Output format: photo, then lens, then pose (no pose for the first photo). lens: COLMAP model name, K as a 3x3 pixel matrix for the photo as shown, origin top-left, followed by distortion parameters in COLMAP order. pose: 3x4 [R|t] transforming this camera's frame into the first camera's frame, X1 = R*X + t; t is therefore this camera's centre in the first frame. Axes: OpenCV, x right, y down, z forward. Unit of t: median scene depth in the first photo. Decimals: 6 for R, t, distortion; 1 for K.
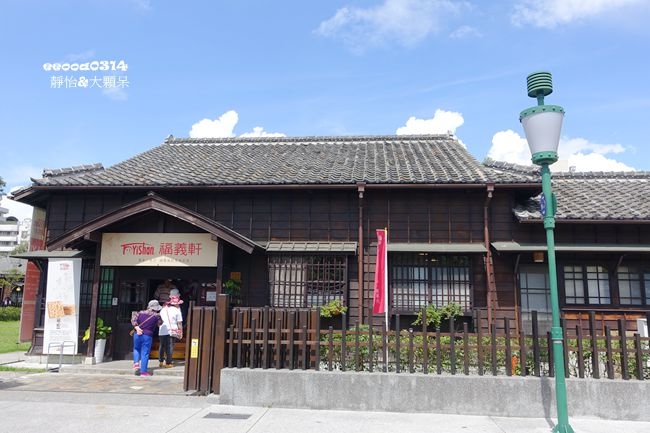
lens RADIAL K [[494.7, 0, 325.0], [0, 494.7, 216.5], [0, 0, 1]] dist [0.004227, -0.046677]
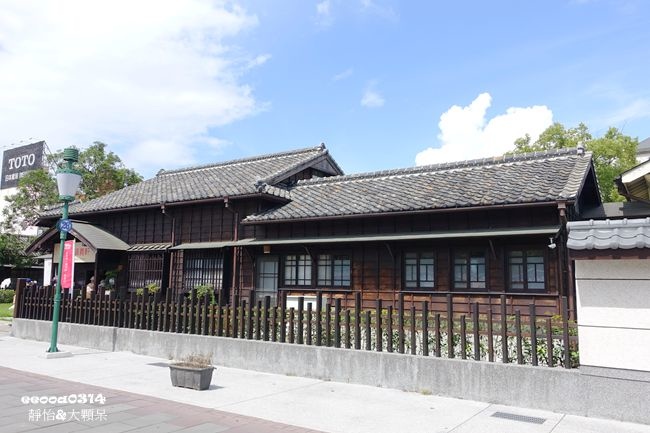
lens RADIAL K [[494.7, 0, 325.0], [0, 494.7, 216.5], [0, 0, 1]] dist [0.004227, -0.046677]
pose [[0.902187, -0.064559, -0.426487, 1.125380], [0.071938, 0.997408, 0.001197, 0.005457], [0.425304, -0.031760, 0.904493, -0.110745]]
